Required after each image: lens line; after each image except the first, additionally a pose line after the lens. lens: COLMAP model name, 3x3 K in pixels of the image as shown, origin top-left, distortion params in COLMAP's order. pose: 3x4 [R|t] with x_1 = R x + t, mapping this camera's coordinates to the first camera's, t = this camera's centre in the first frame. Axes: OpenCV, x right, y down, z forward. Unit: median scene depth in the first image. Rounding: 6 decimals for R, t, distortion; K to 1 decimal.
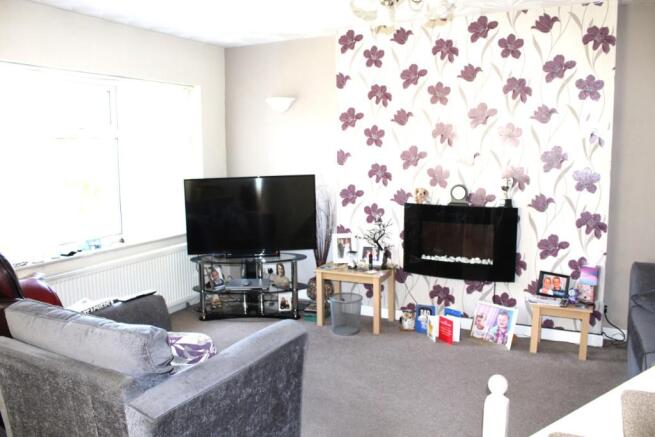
lens RADIAL K [[604.0, 0, 327.5], [0, 604.0, 218.5], [0, 0, 1]] dist [0.004209, 0.022125]
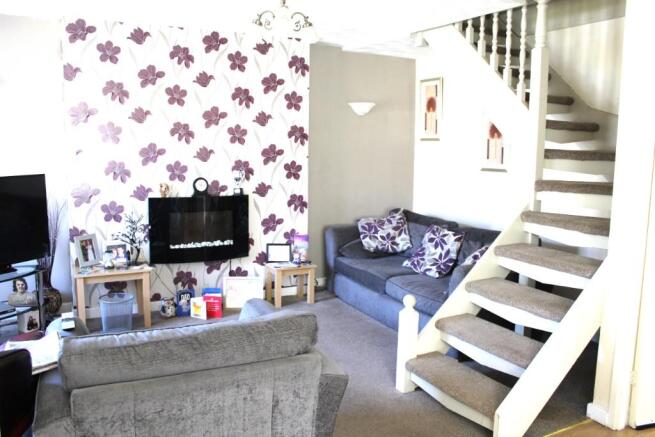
lens RADIAL K [[541.1, 0, 327.5], [0, 541.1, 218.5], [0, 0, 1]] dist [-0.133579, 0.211789]
pose [[0.604797, -0.098209, 0.790301, -0.432918], [0.080408, 0.994826, 0.062091, -0.024036], [-0.792310, 0.025994, 0.609565, 0.207243]]
